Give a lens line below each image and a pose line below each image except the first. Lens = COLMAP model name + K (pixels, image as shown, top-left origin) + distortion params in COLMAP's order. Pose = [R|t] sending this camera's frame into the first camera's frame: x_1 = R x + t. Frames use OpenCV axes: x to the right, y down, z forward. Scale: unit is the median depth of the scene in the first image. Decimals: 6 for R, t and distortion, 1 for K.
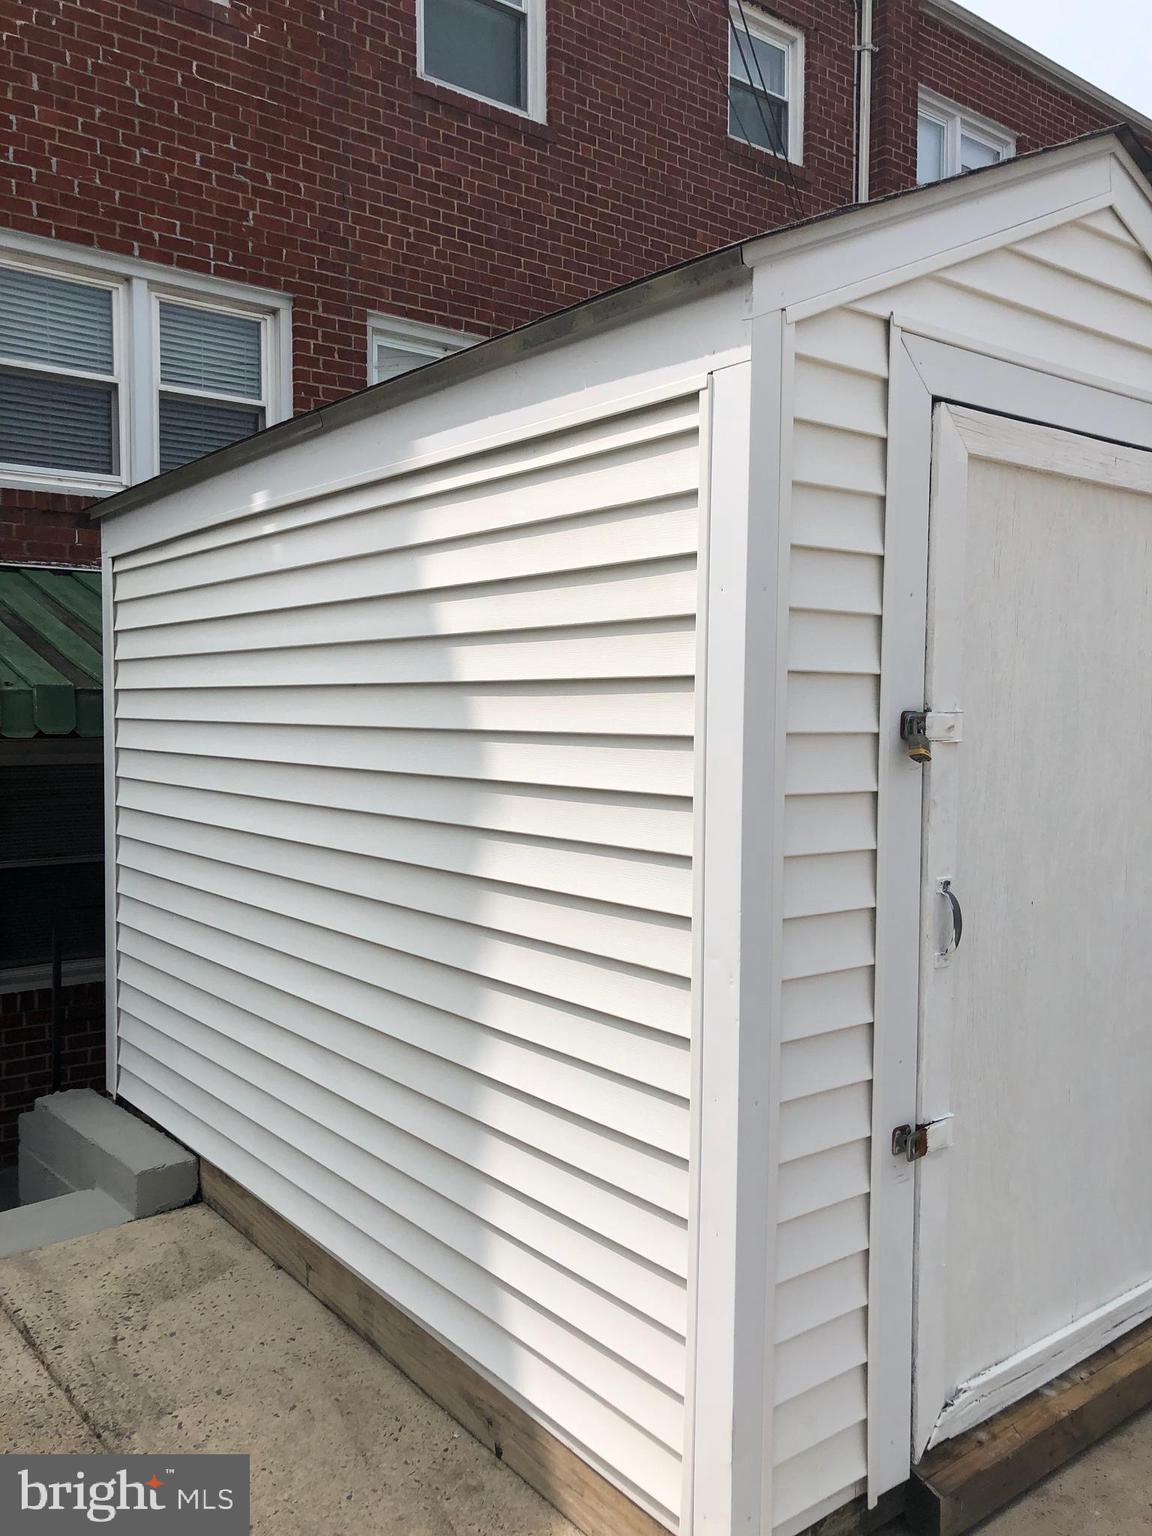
lens RADIAL K [[1256.1, 0, 575.6], [0, 1256.1, 754.3], [0, 0, 1]] dist [0.018170, -0.007264]
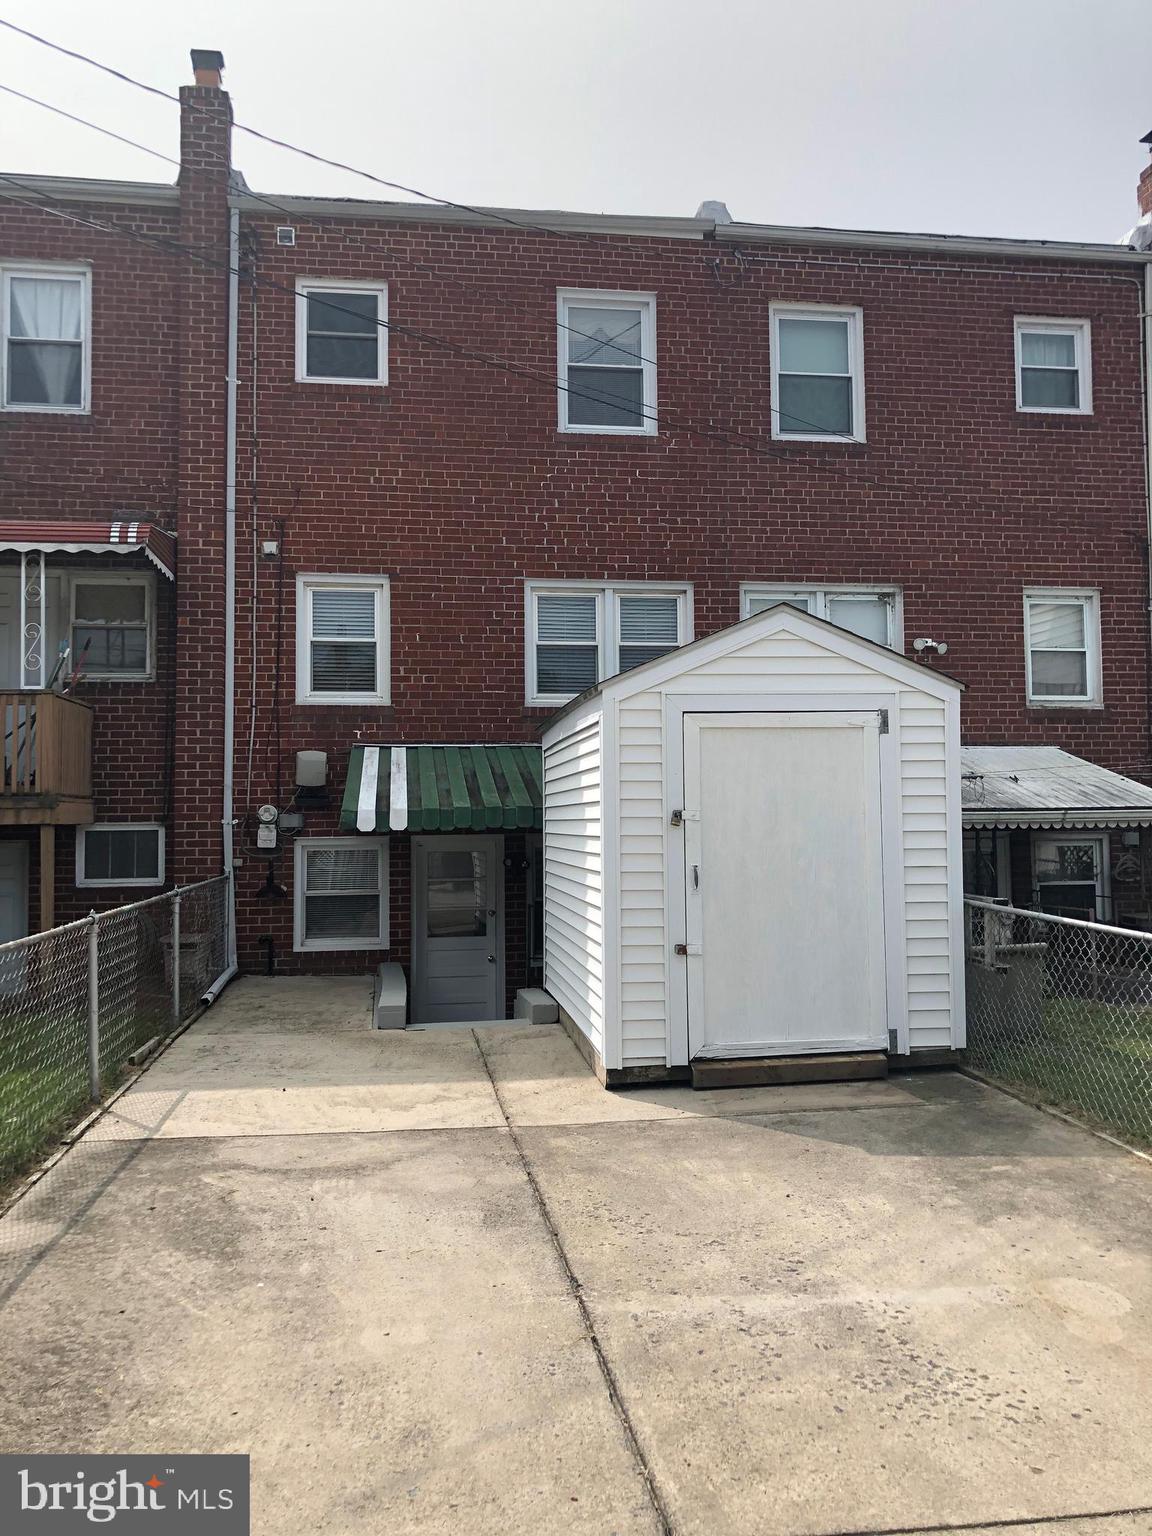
lens RADIAL K [[1281.3, 0, 578.7], [0, 1281.3, 739.7], [0, 0, 1]] dist [0.037505, -0.003067]
pose [[0.862623, -0.044424, -0.503893, 0.546192], [-0.006510, 0.995079, -0.098872, 0.035099], [0.505805, 0.088570, 0.858089, -0.617896]]
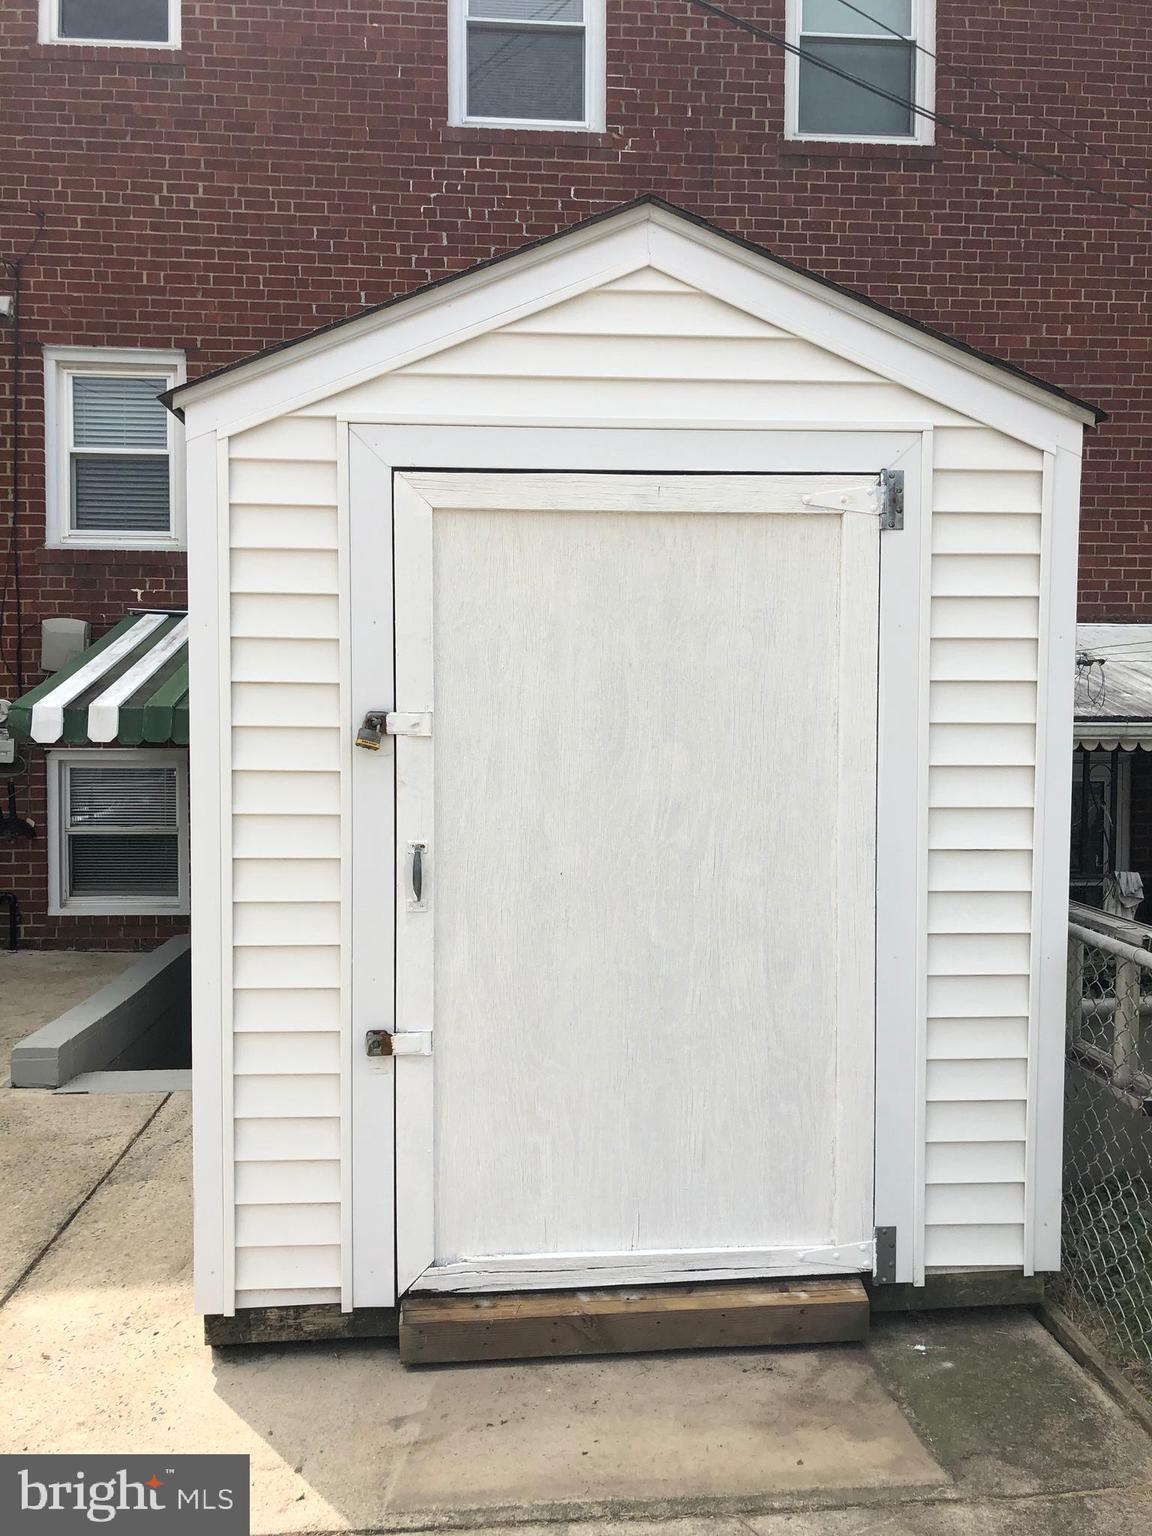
lens RADIAL K [[1266.2, 0, 584.3], [0, 1266.2, 770.0], [0, 0, 1]] dist [0.012239, 0.014874]
pose [[0.829088, 0.017484, -0.558845, 0.384264], [-0.021361, 0.999772, -0.000411, 0.007276], [0.558711, 0.012279, 0.829272, 0.009203]]
